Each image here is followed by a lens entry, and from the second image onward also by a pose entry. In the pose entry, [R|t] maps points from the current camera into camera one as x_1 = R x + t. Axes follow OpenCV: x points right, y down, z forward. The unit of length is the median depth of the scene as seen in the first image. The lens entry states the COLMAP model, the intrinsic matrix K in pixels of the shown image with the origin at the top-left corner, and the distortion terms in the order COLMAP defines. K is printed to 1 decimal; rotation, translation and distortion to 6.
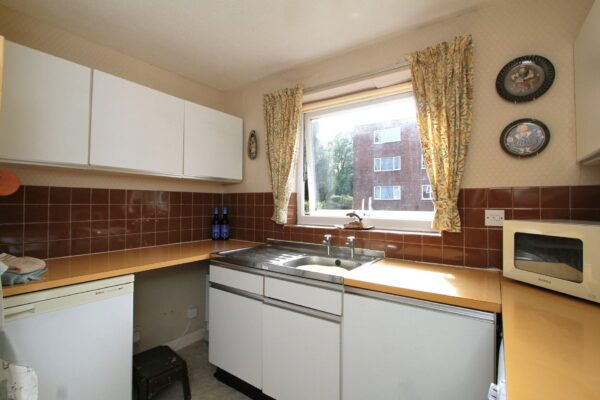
lens RADIAL K [[280.3, 0, 300.0], [0, 280.3, 200.0], [0, 0, 1]] dist [0.000501, 0.000310]
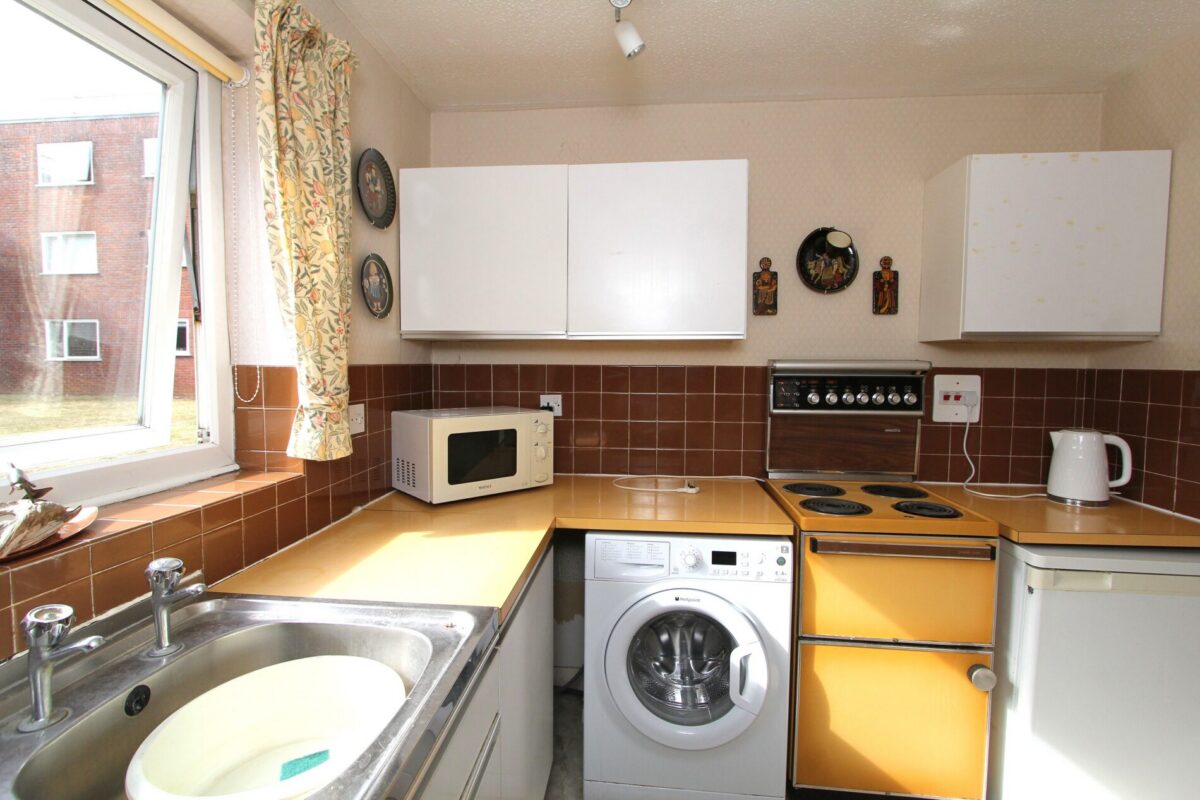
lens RADIAL K [[542.9, 0, 600.0], [0, 542.9, 400.0], [0, 0, 1]] dist [-0.012999, -0.000163]
pose [[-0.494302, -0.063941, 0.866935, -0.541504], [-0.018763, 0.997844, 0.062898, -0.058789], [-0.869088, 0.014824, -0.494436, 1.272335]]
